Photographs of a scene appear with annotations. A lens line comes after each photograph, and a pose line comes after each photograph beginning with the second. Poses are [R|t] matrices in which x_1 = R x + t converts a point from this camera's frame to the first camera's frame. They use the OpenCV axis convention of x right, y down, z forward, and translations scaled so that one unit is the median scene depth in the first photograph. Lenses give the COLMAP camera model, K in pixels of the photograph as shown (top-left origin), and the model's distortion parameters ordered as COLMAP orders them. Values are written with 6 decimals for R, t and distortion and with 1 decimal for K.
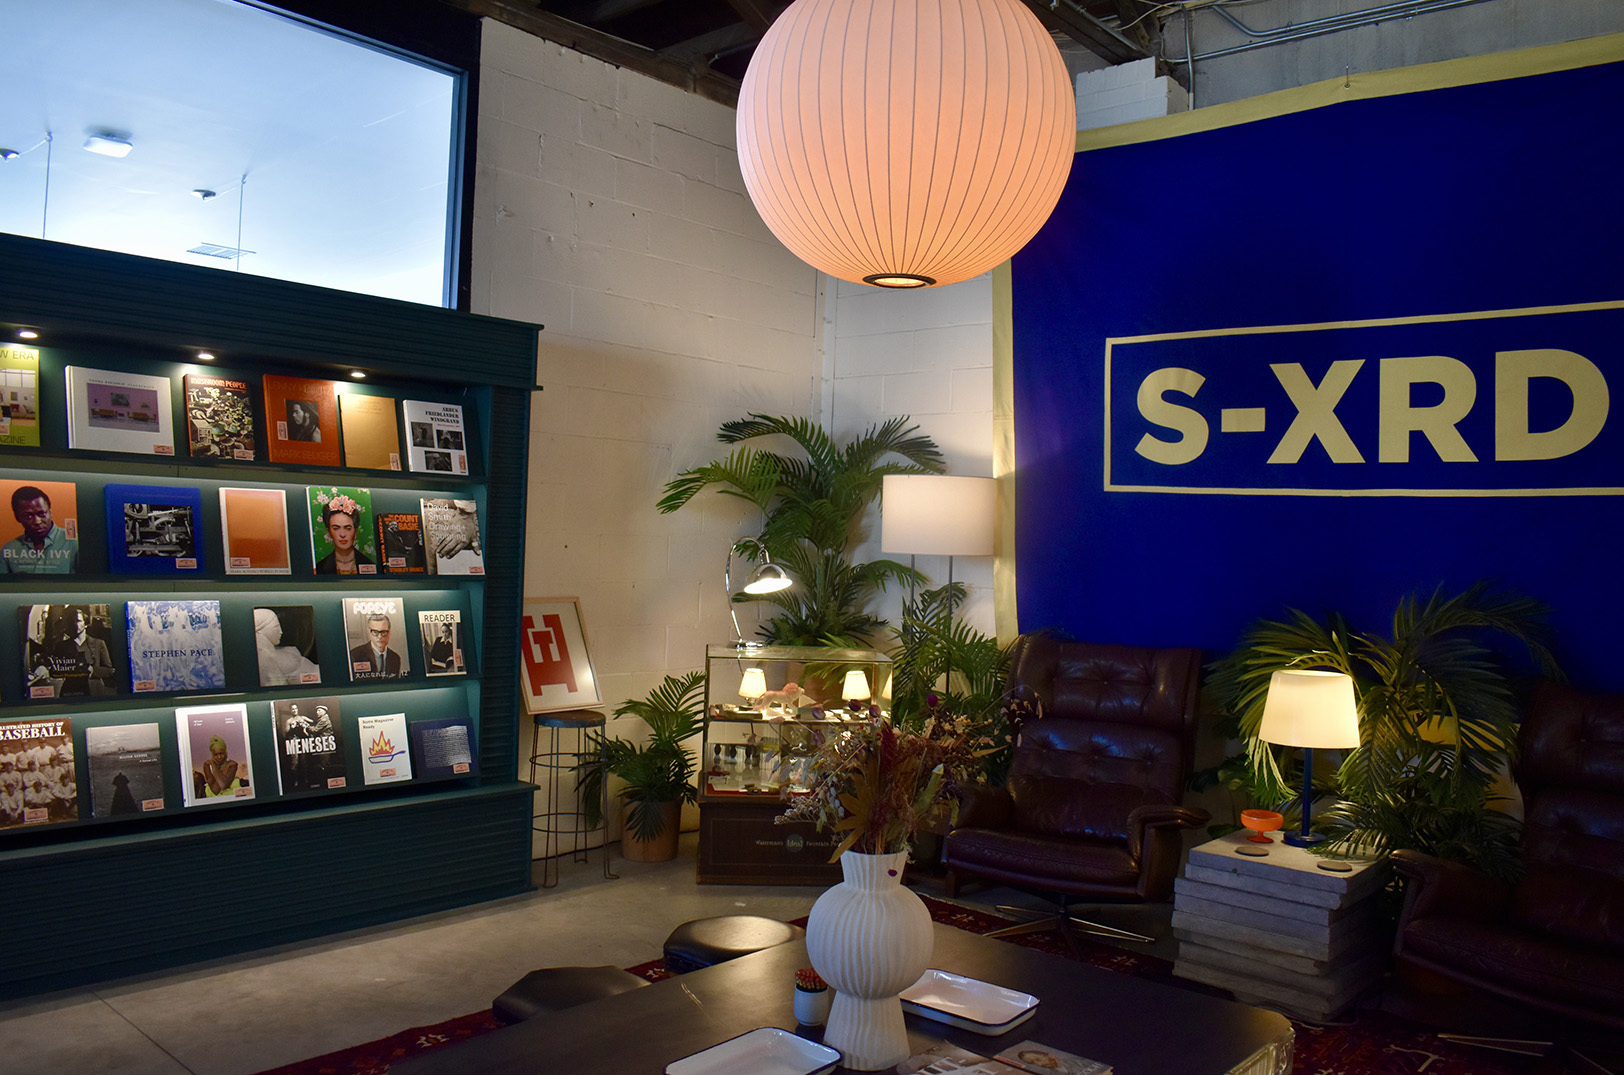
lens RADIAL K [[1266.5, 0, 812.0], [0, 1266.5, 537.5], [0, 0, 1]] dist [-0.082812, 0.004162]
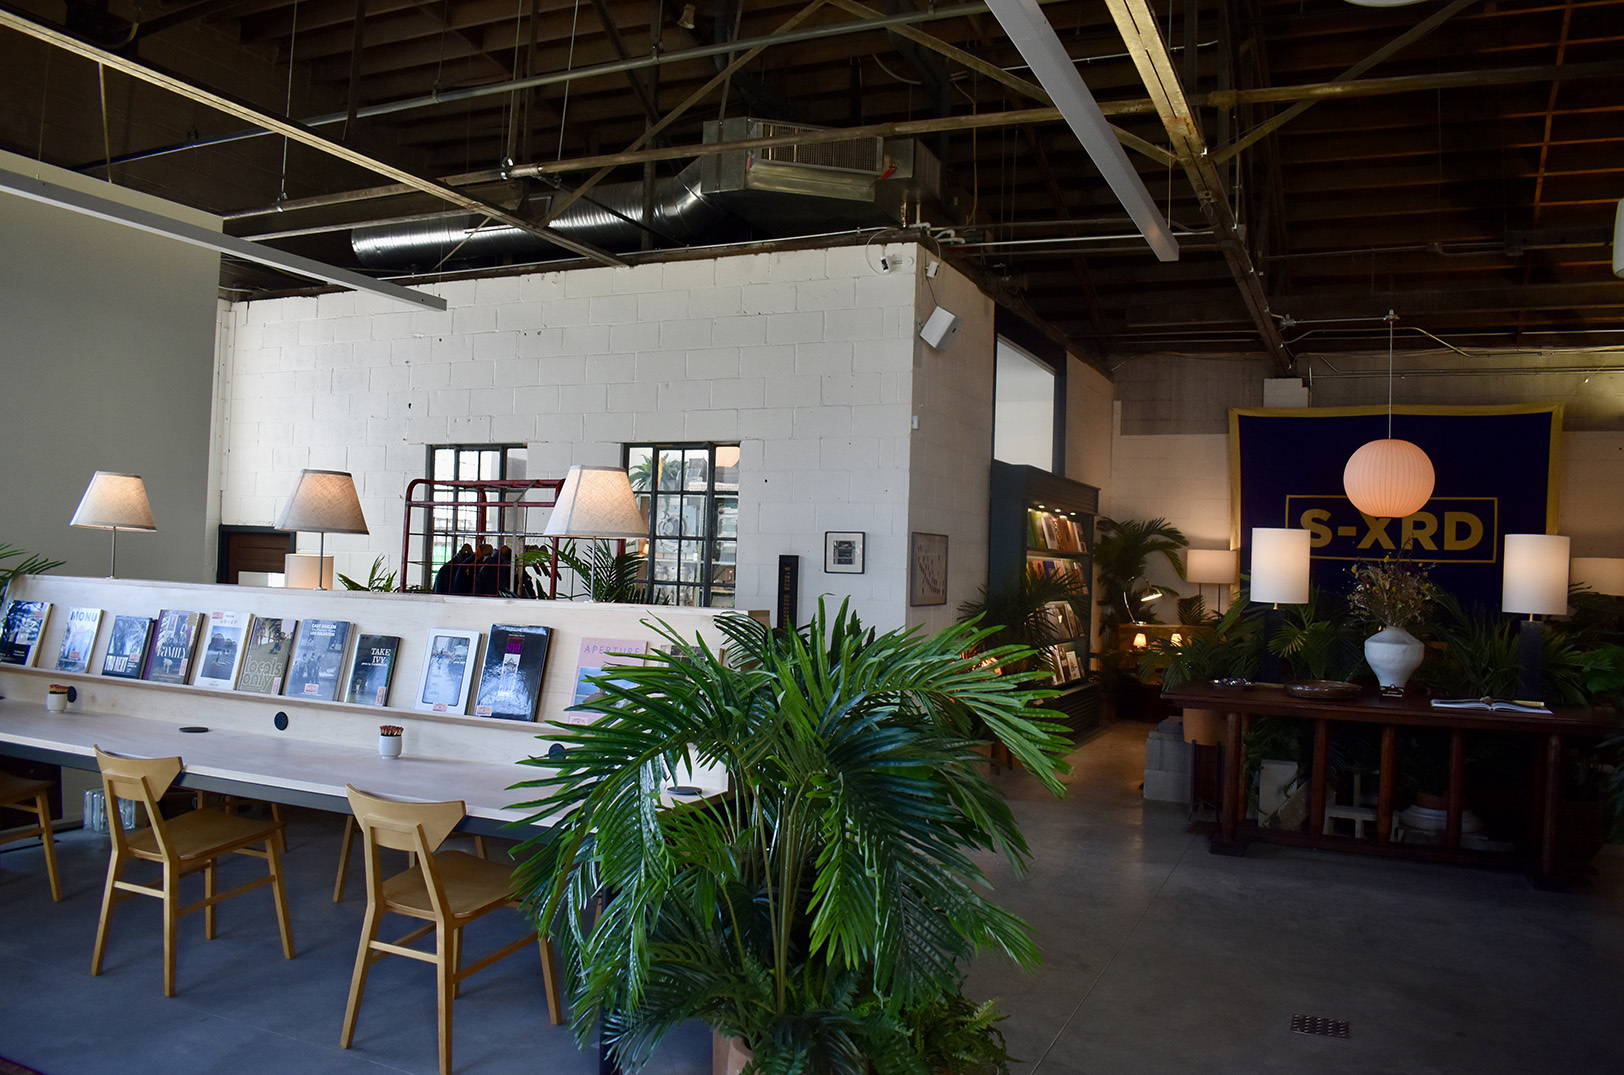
lens RADIAL K [[1266.5, 0, 812.0], [0, 1266.5, 537.5], [0, 0, 1]] dist [-0.082812, 0.004162]
pose [[0.963091, 0.010333, 0.268978, -1.407388], [-0.005625, 0.999817, -0.018267, -0.026560], [-0.269117, 0.016079, 0.962973, -1.181751]]
